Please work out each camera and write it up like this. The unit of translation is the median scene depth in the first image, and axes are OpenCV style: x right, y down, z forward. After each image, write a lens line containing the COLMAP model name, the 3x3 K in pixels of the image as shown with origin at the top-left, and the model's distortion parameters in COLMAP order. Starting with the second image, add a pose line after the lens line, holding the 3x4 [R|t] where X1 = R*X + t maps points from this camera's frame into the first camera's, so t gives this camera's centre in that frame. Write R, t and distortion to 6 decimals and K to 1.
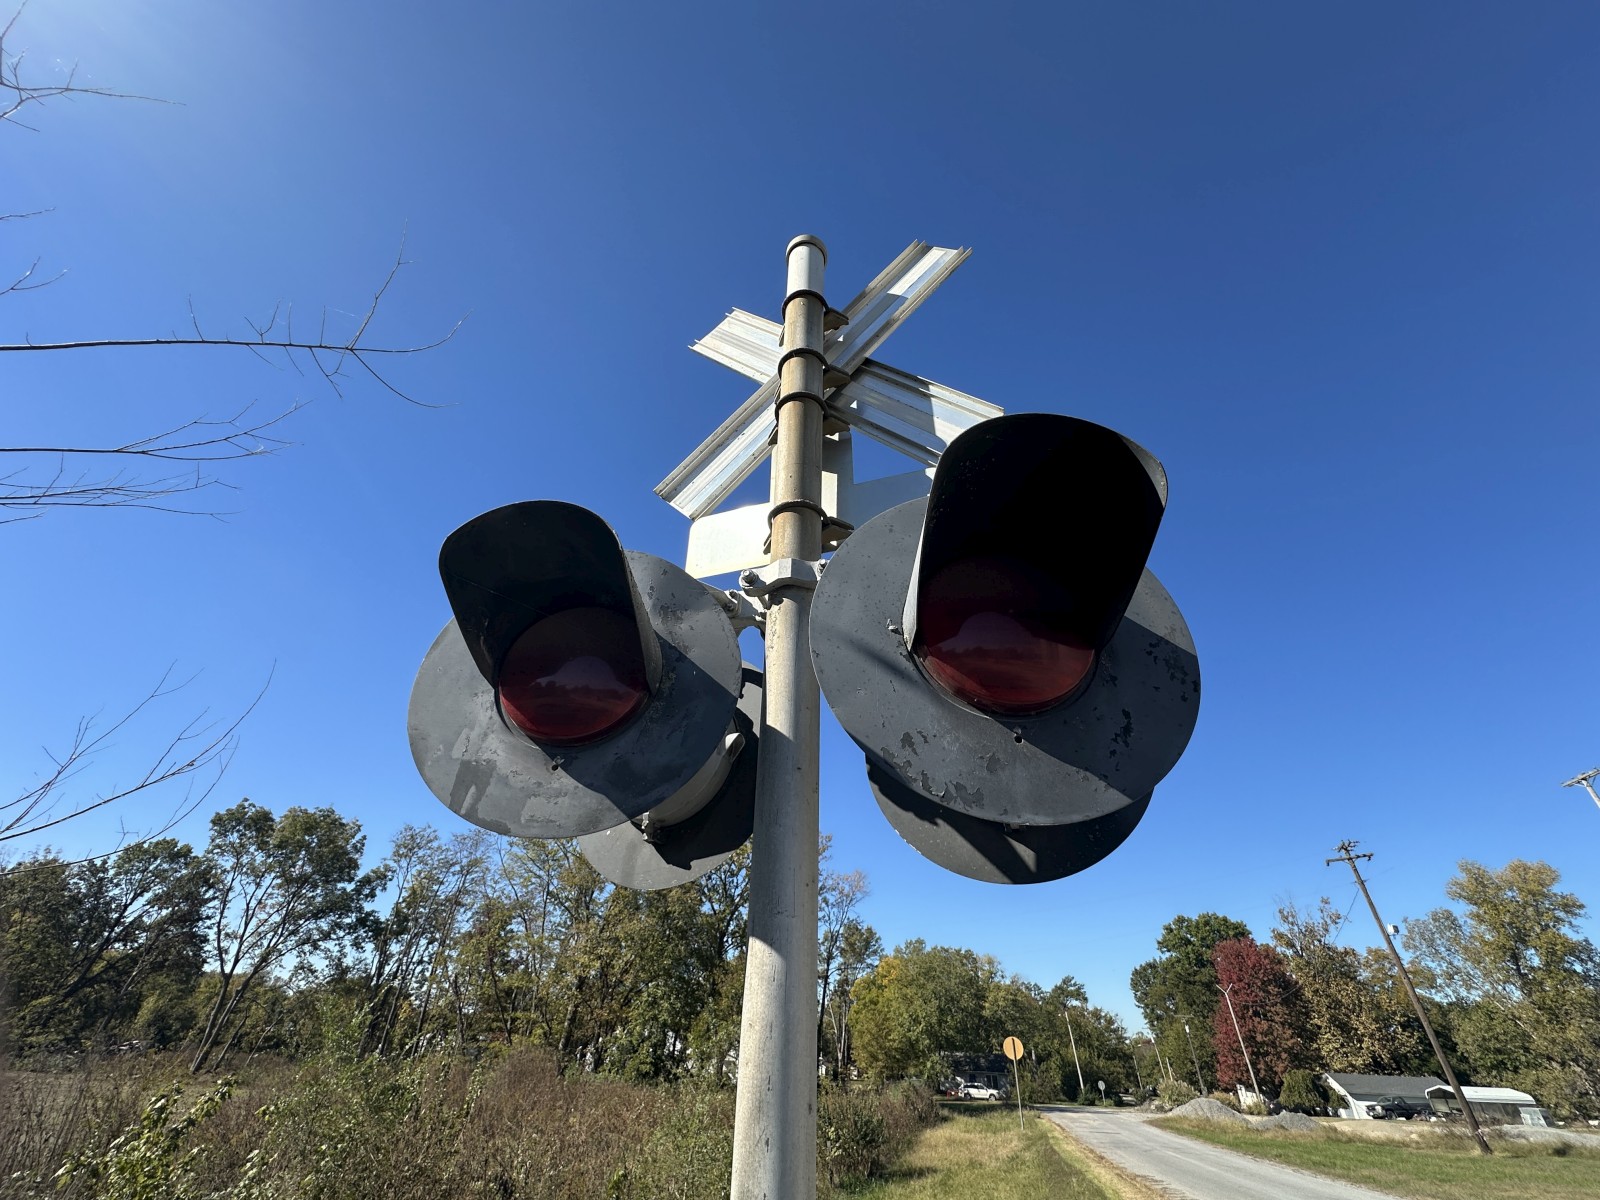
lens RADIAL K [[638.0, 0, 802.5], [0, 638.0, 600.3], [0, 0, 1]] dist [-0.003367, 0.000450]
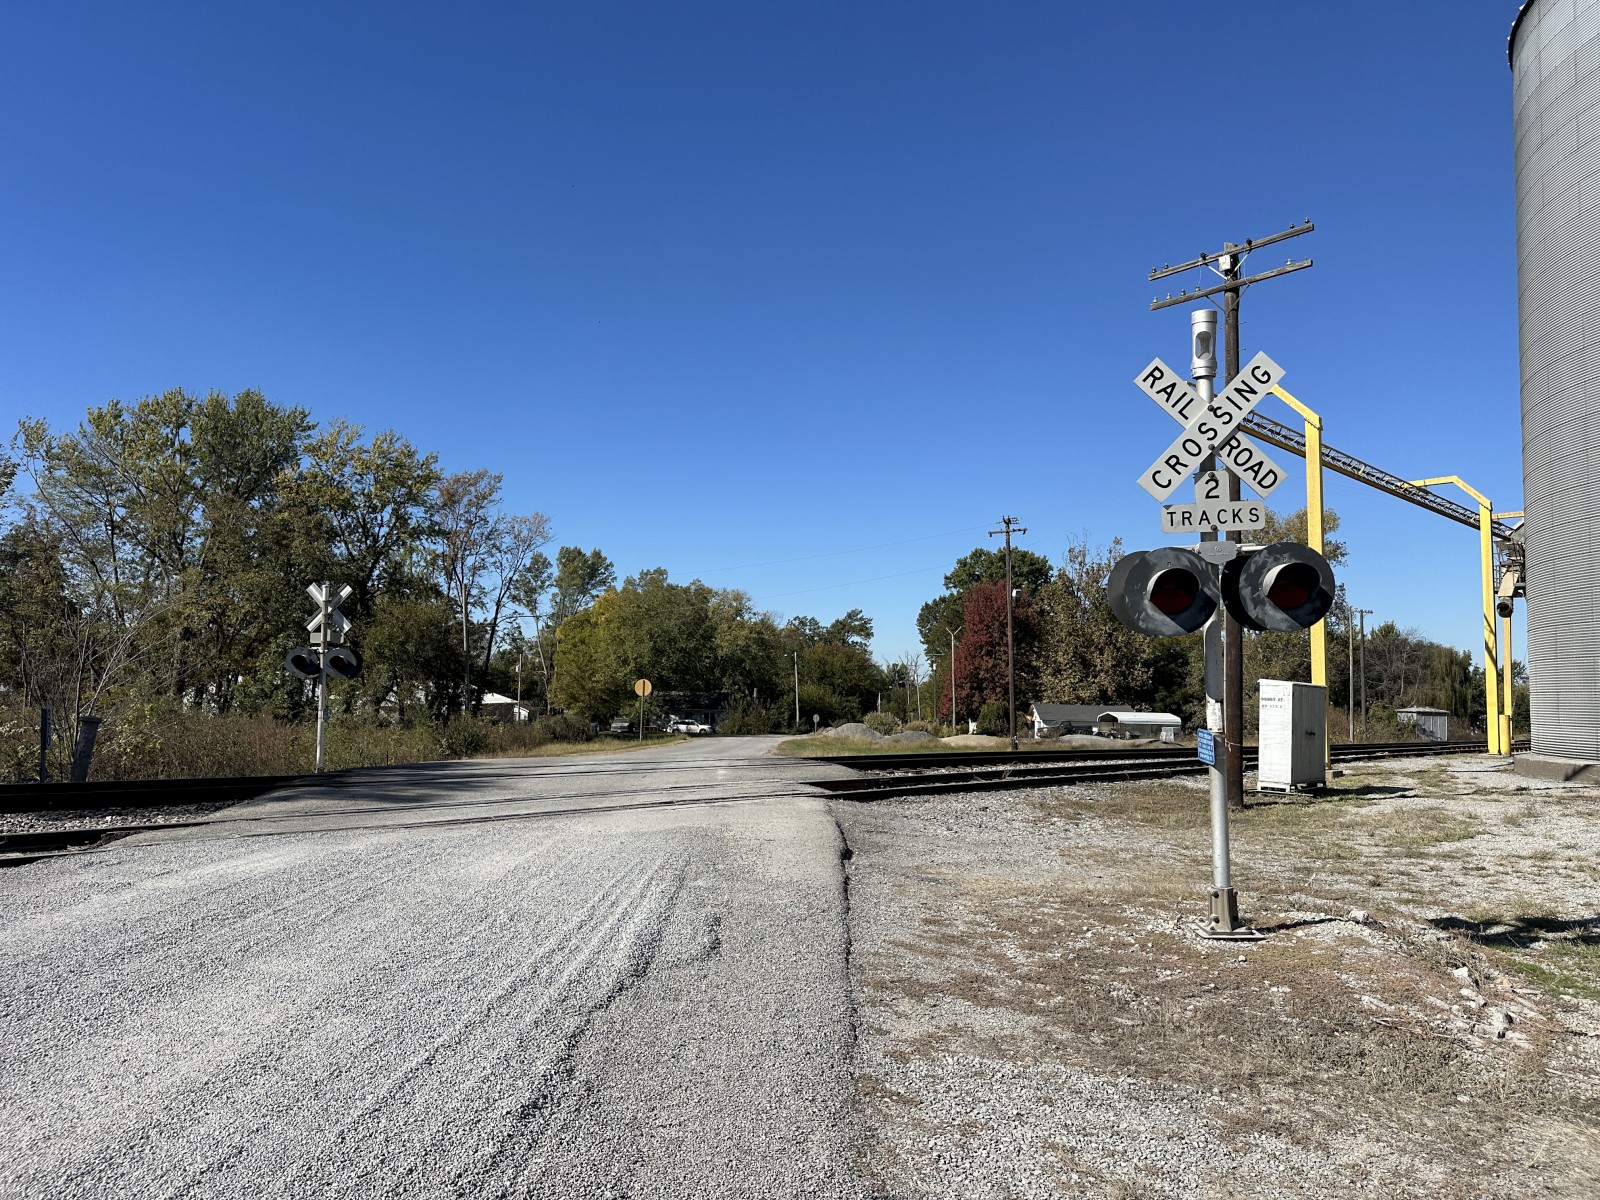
lens RADIAL K [[1099.7, 0, 803.7], [0, 1099.7, 605.1], [0, 0, 1]] dist [0.112553, -0.170736]
pose [[0.968860, 0.002639, 0.247596, 0.047873], [-0.128932, 0.859064, 0.495365, -0.167500], [-0.211393, -0.511862, 0.832653, -0.240383]]
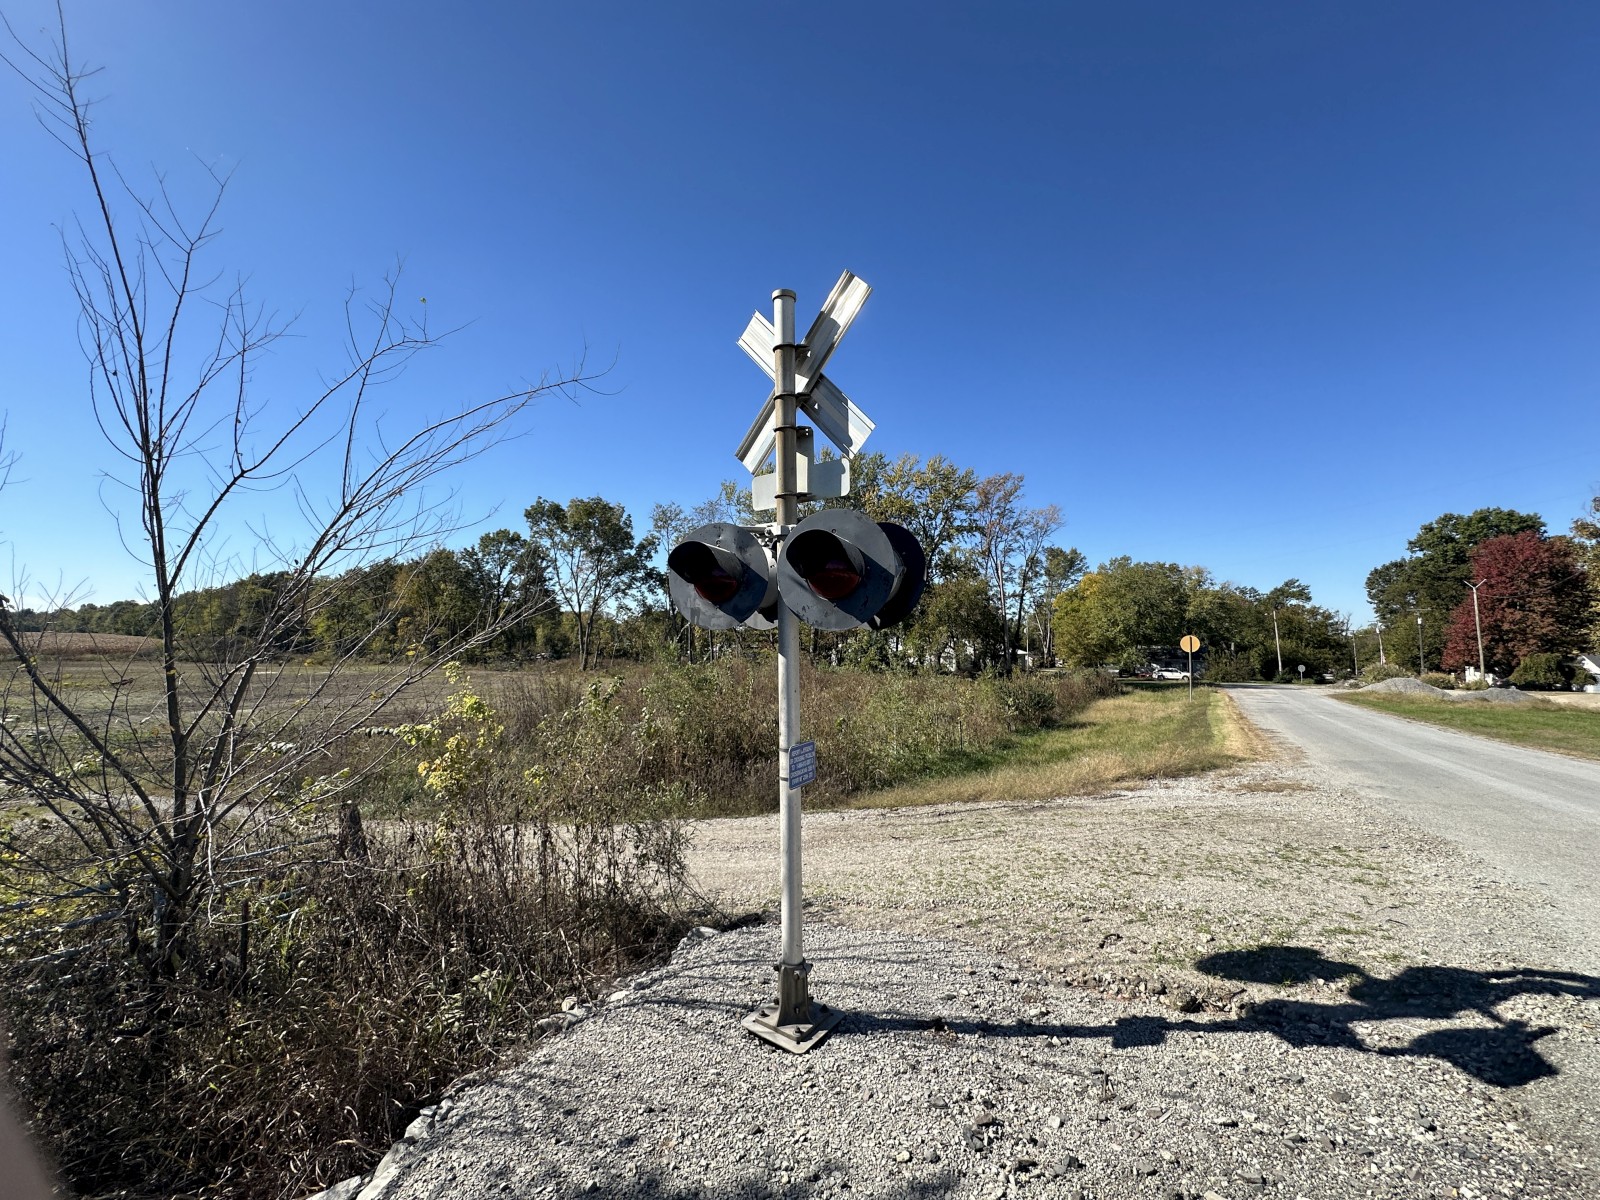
lens RADIAL K [[638.0, 0, 802.5], [0, 638.0, 600.3], [0, 0, 1]] dist [-0.003367, 0.000450]
pose [[0.948390, -0.046363, -0.313700, 0.014438], [0.200771, 0.853516, 0.480835, -0.017229], [0.245455, -0.519001, 0.818773, -0.021158]]
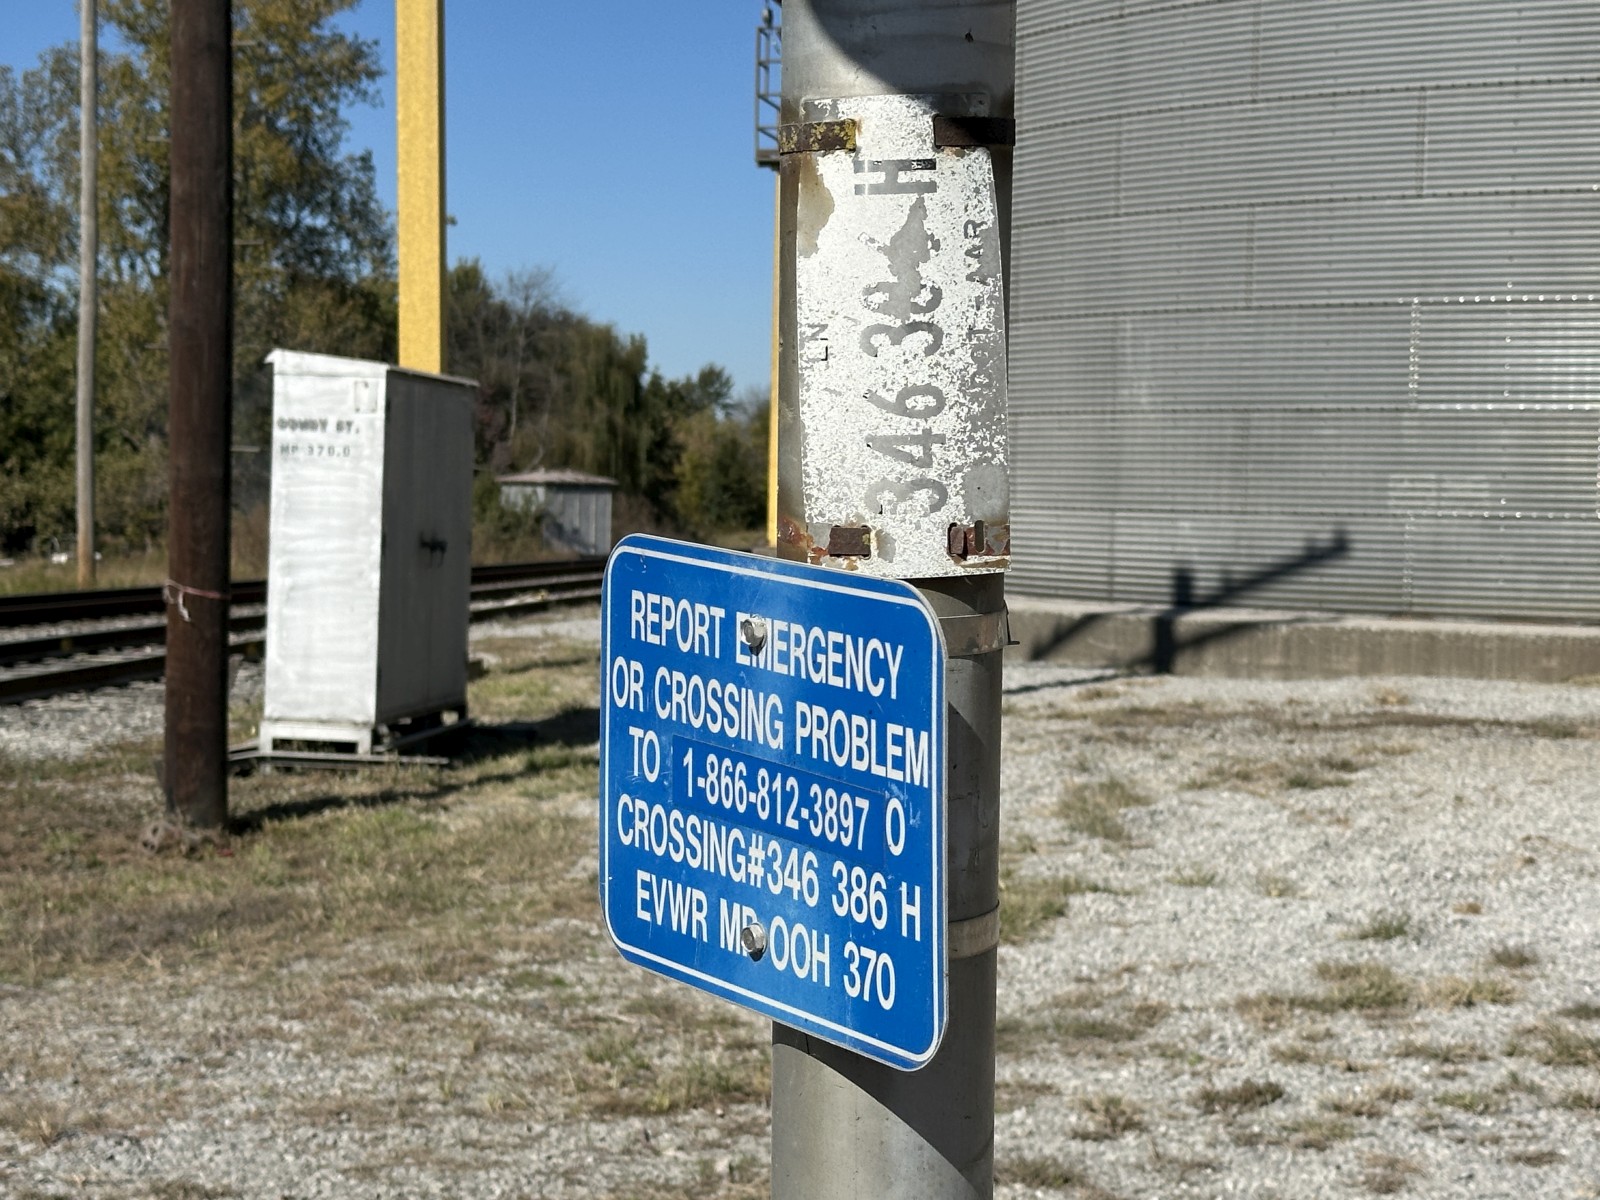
lens RADIAL K [[2990.0, 0, 821.5], [0, 2990.0, 599.2], [0, 0, 1]] dist [0.217338, -0.466867]
pose [[0.654713, -0.057562, 0.753683, 0.094057], [-0.424467, 0.797038, 0.429602, -0.120480], [-0.625443, -0.601179, 0.497398, -0.179649]]
